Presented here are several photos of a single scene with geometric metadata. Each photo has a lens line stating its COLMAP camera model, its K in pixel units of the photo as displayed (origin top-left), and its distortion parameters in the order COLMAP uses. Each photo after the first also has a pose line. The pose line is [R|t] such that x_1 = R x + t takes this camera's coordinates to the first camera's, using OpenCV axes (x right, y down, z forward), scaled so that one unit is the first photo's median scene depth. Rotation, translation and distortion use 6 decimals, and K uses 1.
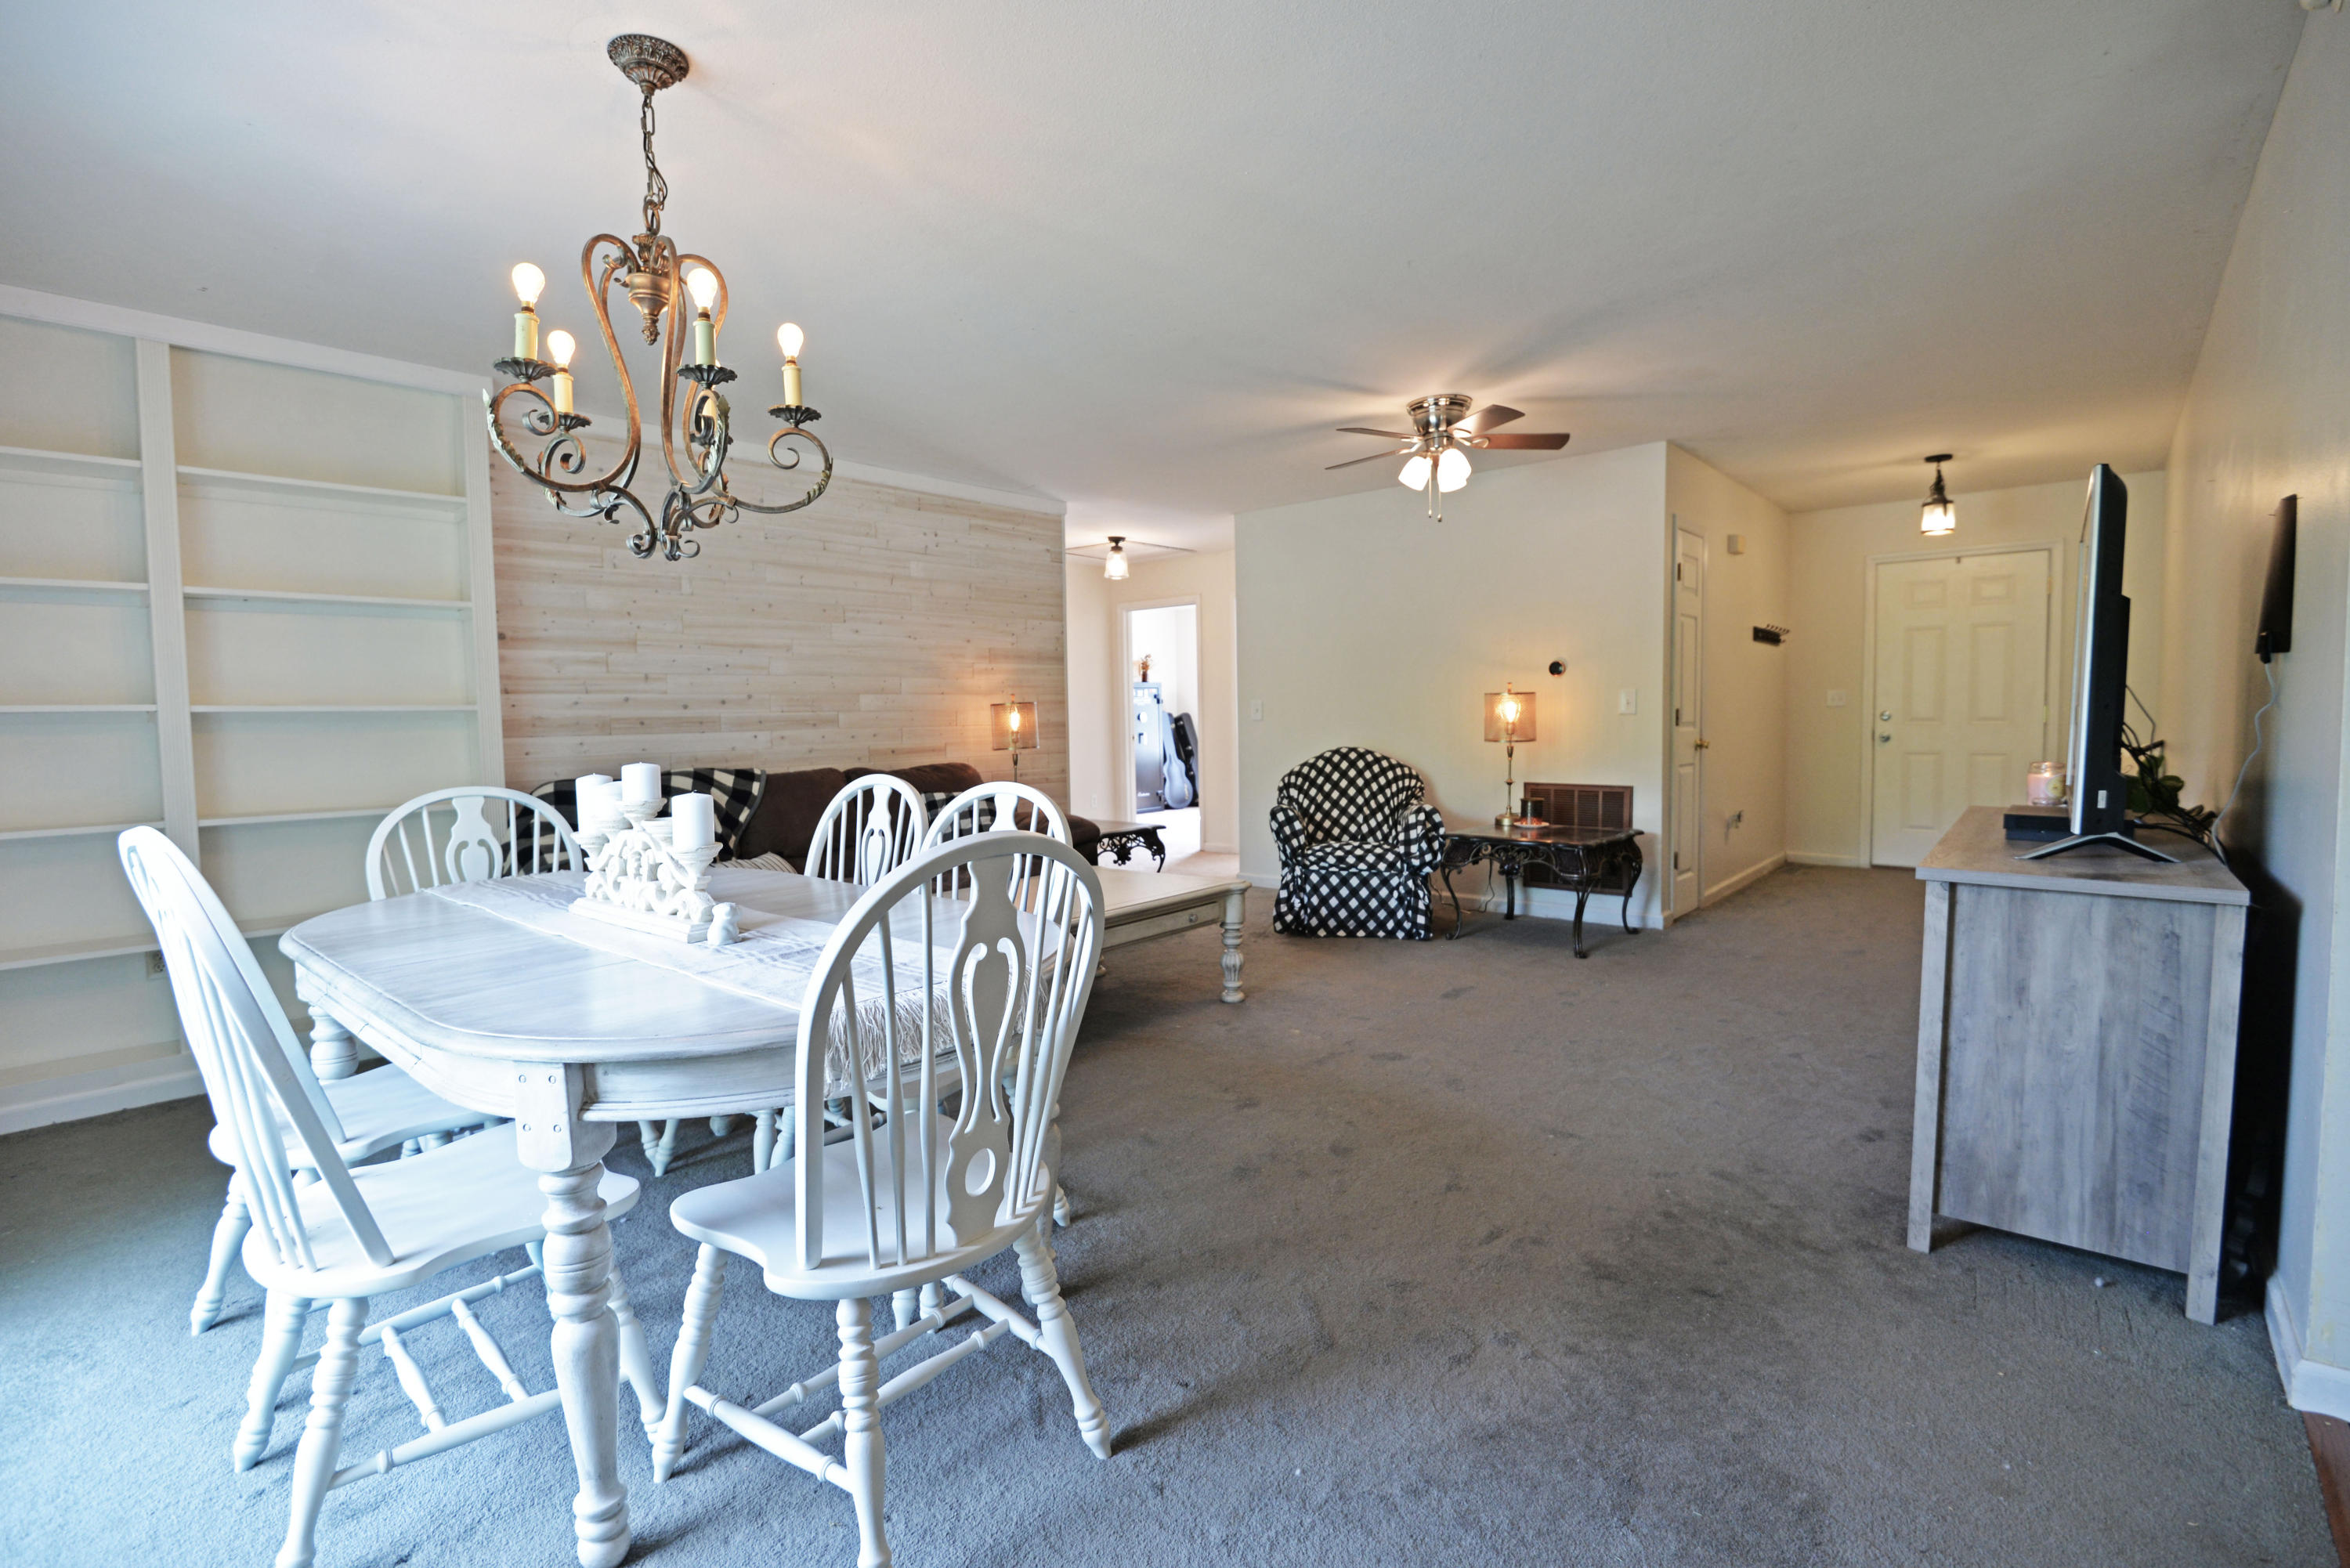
lens RADIAL K [[1074.4, 0, 1170.2], [0, 1074.4, 787.0], [0, 0, 1]] dist [-0.007493, -0.006687]
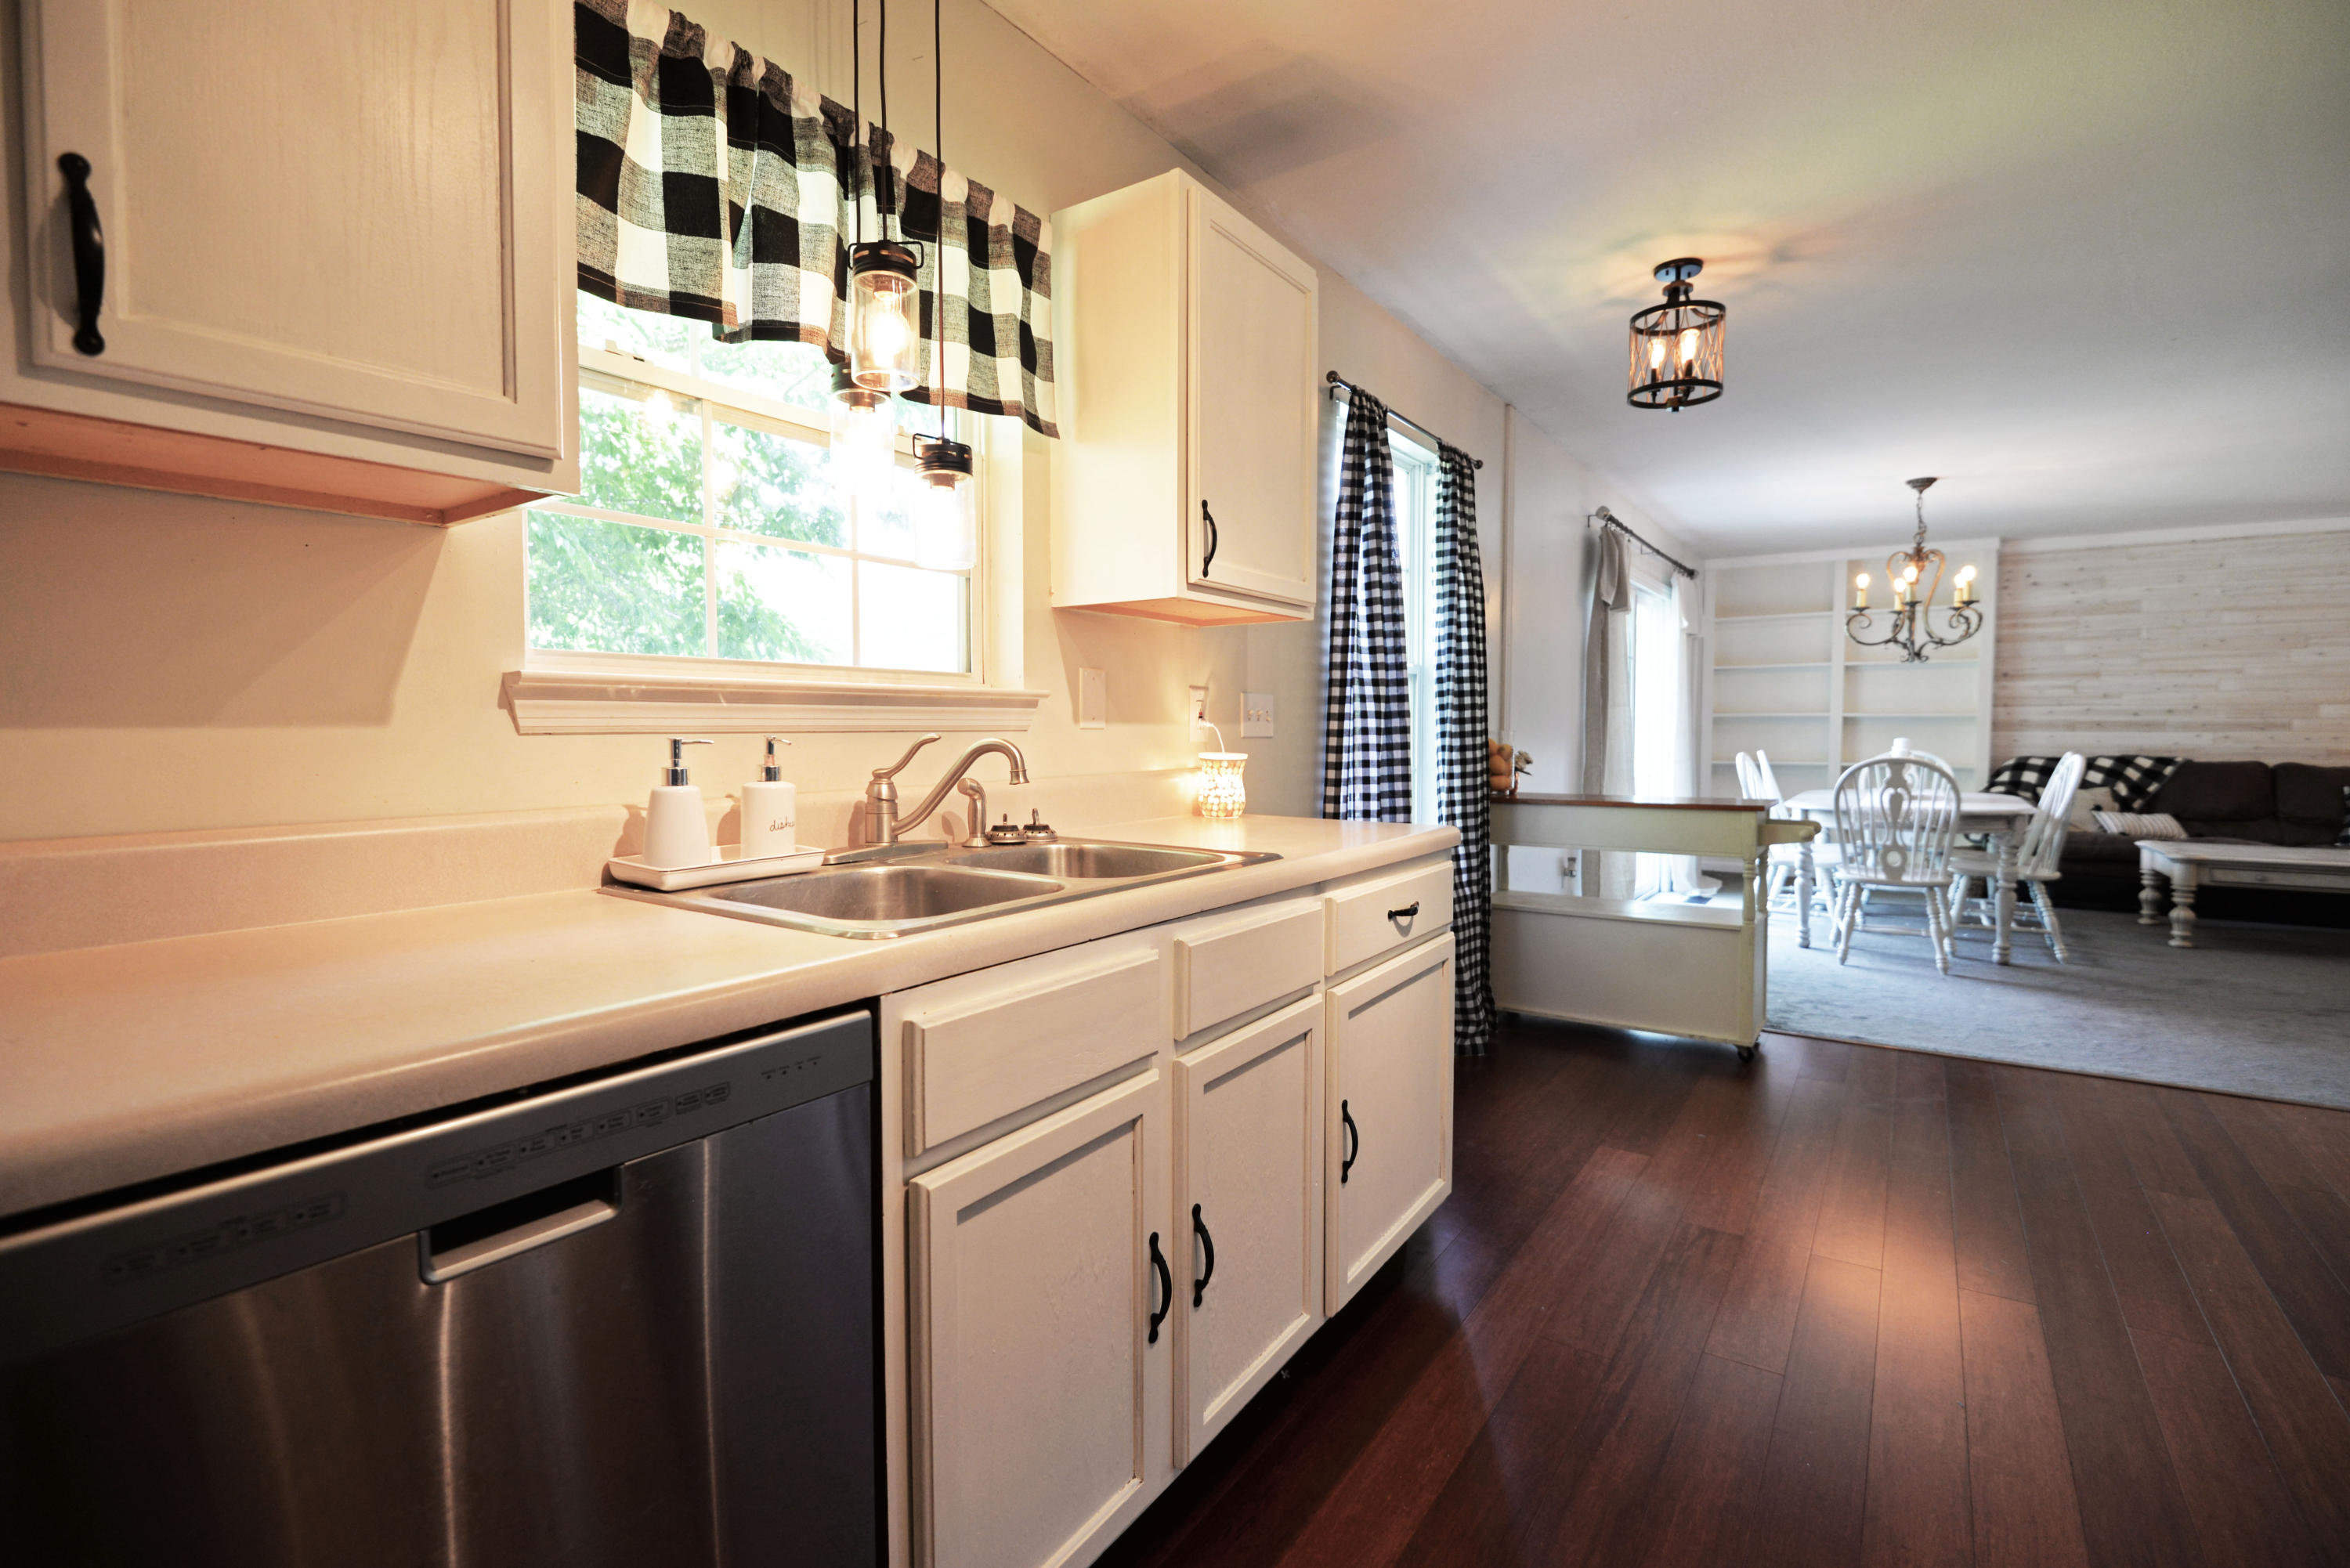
lens RADIAL K [[1074.4, 0, 1174.8], [0, 1074.4, 778.3], [0, 0, 1]] dist [-0.007493, -0.006687]
pose [[0.108144, 0.062766, -0.992152, 0.792583], [-0.069463, 0.996043, 0.055441, 0.022747], [0.991705, 0.062922, 0.112076, -0.444074]]
